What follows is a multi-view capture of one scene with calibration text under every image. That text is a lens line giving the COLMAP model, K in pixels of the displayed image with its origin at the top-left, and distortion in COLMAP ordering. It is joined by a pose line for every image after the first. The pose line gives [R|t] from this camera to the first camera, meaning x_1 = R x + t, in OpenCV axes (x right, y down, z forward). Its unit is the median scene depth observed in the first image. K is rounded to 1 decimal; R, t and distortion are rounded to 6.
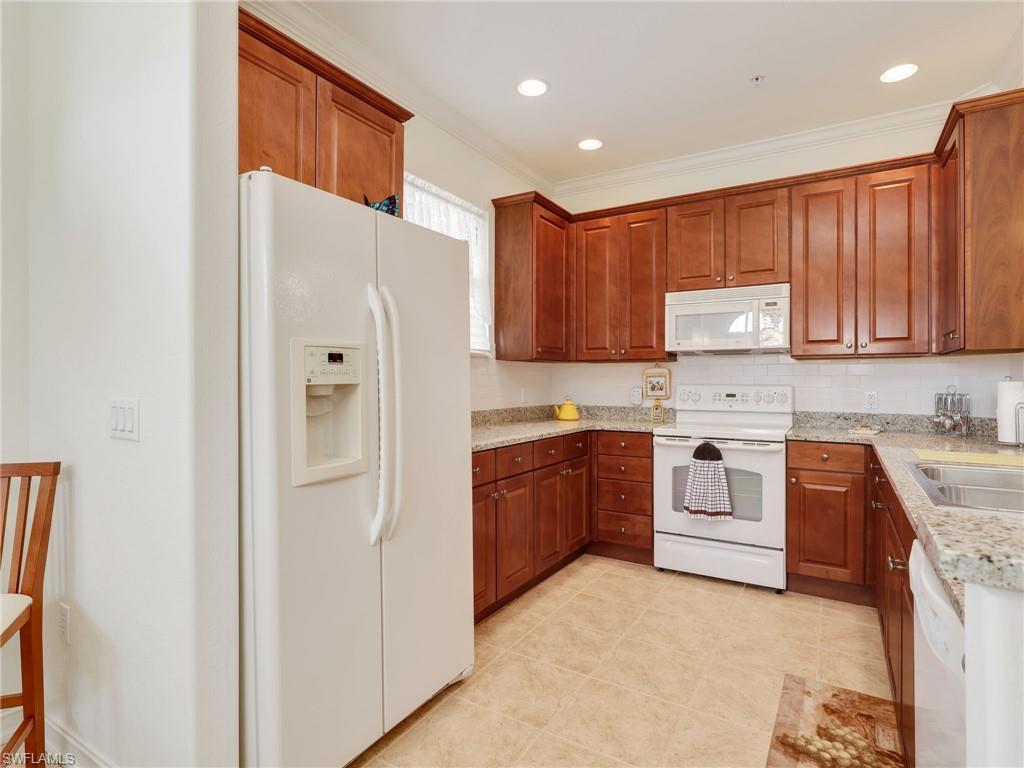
lens RADIAL K [[538.2, 0, 512.0], [0, 538.2, 384.0], [0, 0, 1]] dist [-0.001967, -0.000033]
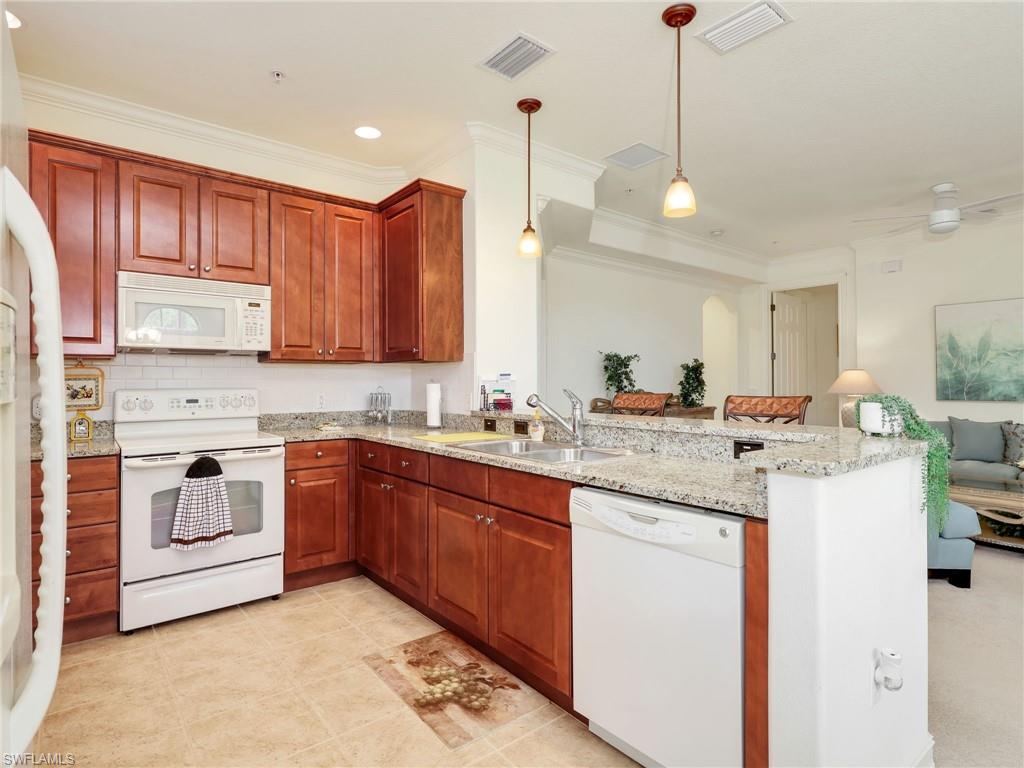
lens RADIAL K [[538.8, 0, 511.0], [0, 538.8, 377.7], [0, 0, 1]] dist [-0.002578, -0.000536]
pose [[0.338231, 0.003406, 0.941057, -0.274795], [0.010596, 0.999916, -0.007427, -0.005470], [-0.941003, 0.012484, 0.338167, 0.240665]]
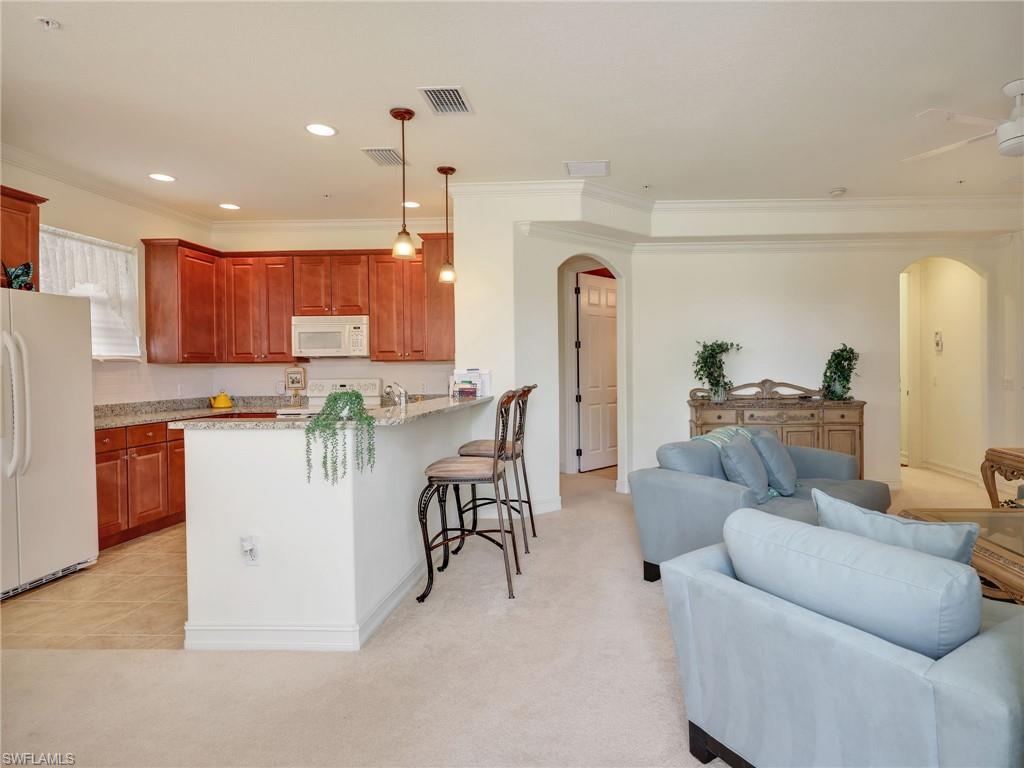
lens RADIAL K [[569.3, 0, 589.6], [0, 569.3, 370.1], [0, 0, 1]] dist [-0.003015, -0.000178]
pose [[0.868139, -0.014344, 0.496113, 0.244946], [0.016136, 0.999870, 0.000672, -0.014015], [-0.496058, 0.007423, 0.868257, -0.807269]]
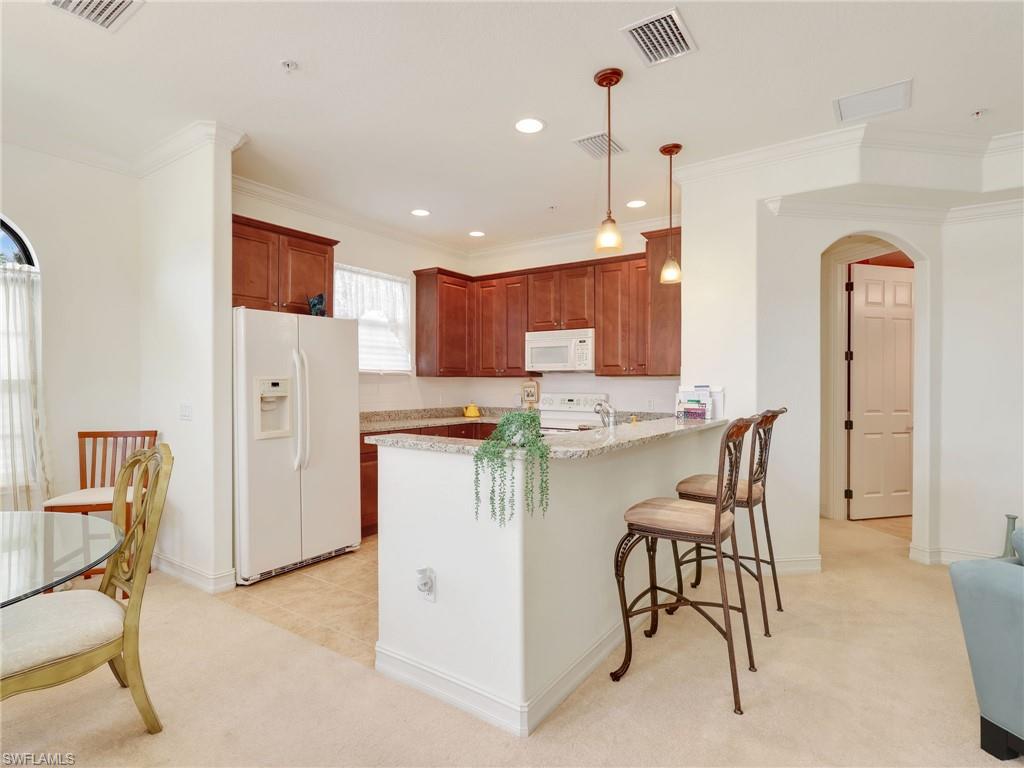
lens RADIAL K [[536.7, 0, 512.0], [0, 536.7, 384.0], [0, 0, 1]] dist [-0.000757, 0.000096]
pose [[0.998445, -0.000024, -0.055745, 0.368731], [-0.000273, 0.999986, -0.005323, -0.018187], [0.055745, 0.005330, 0.998431, -0.557606]]
